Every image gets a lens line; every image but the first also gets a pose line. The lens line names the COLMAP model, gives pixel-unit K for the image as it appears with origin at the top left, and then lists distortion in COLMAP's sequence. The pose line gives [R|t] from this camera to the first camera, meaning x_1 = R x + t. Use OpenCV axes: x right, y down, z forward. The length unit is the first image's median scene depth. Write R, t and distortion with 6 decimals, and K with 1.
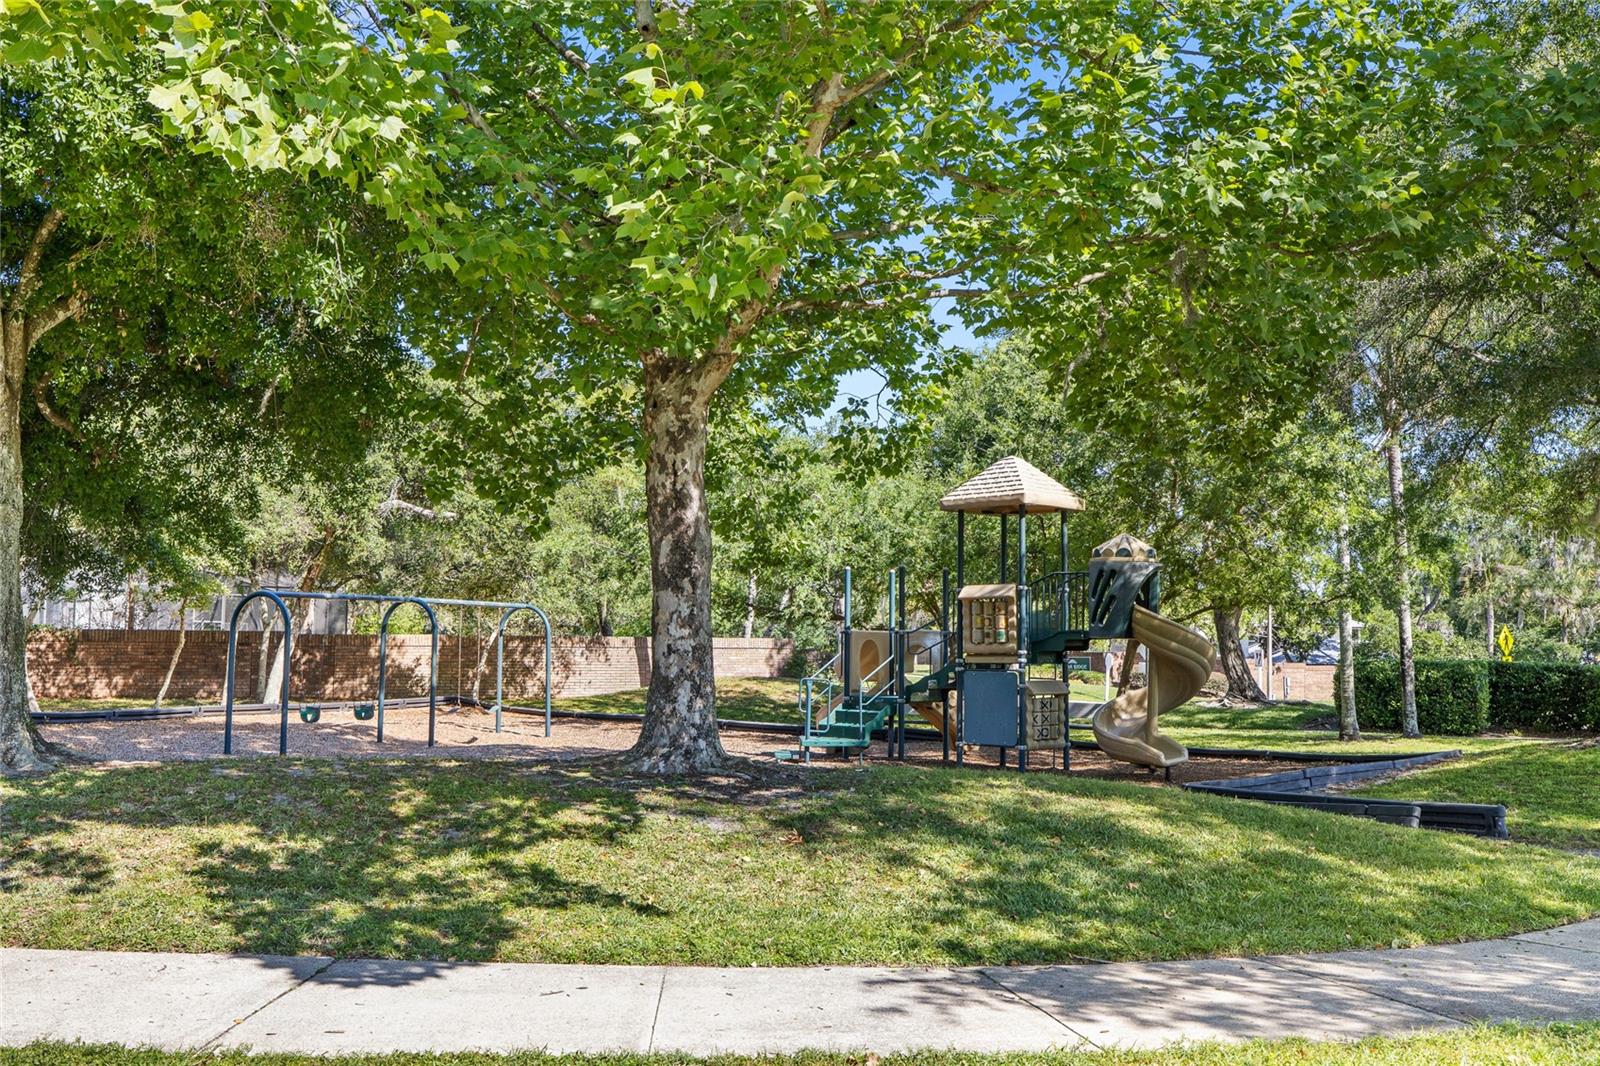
lens RADIAL K [[1604.6, 0, 800.0], [0, 1604.6, 533.0], [0, 0, 1]] dist [-0.001815, -0.001313]
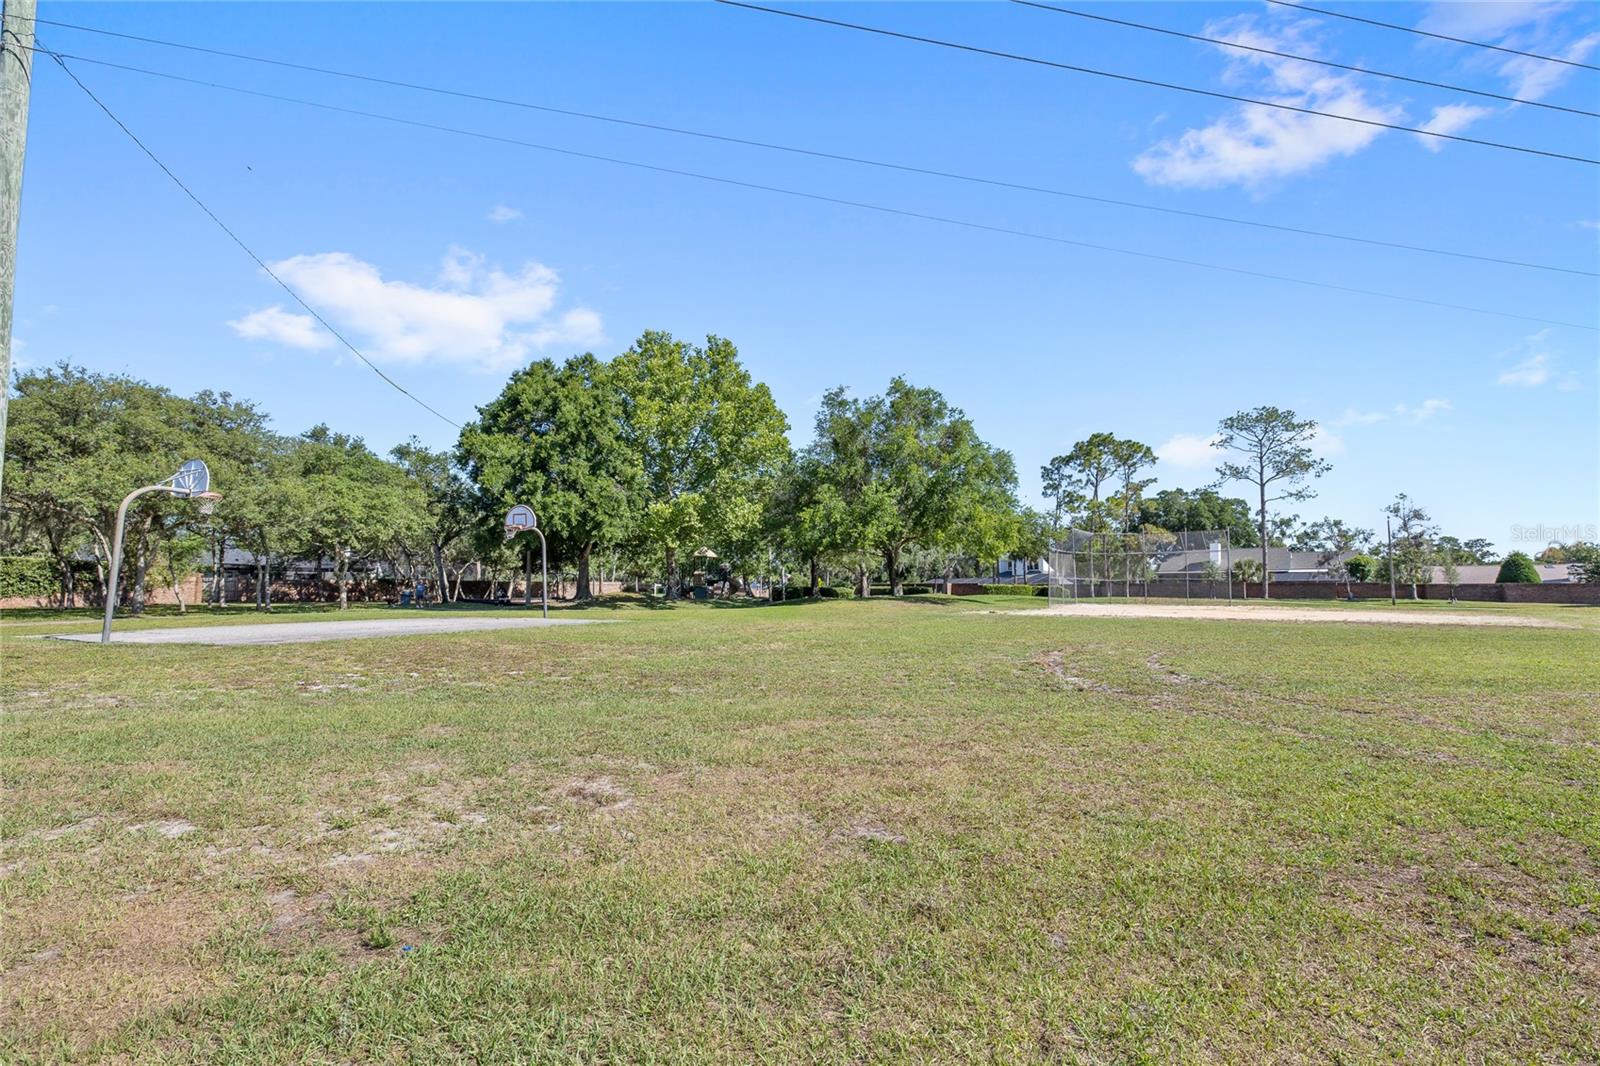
lens RADIAL K [[702.1, 0, 800.0], [0, 702.1, 533.0], [0, 0, 1]] dist [0.010628, -0.000076]
pose [[0.946905, 0.016643, 0.321083, -0.251468], [-0.013239, 0.999831, -0.012783, -0.055186], [-0.321241, 0.007854, 0.946965, -1.039020]]
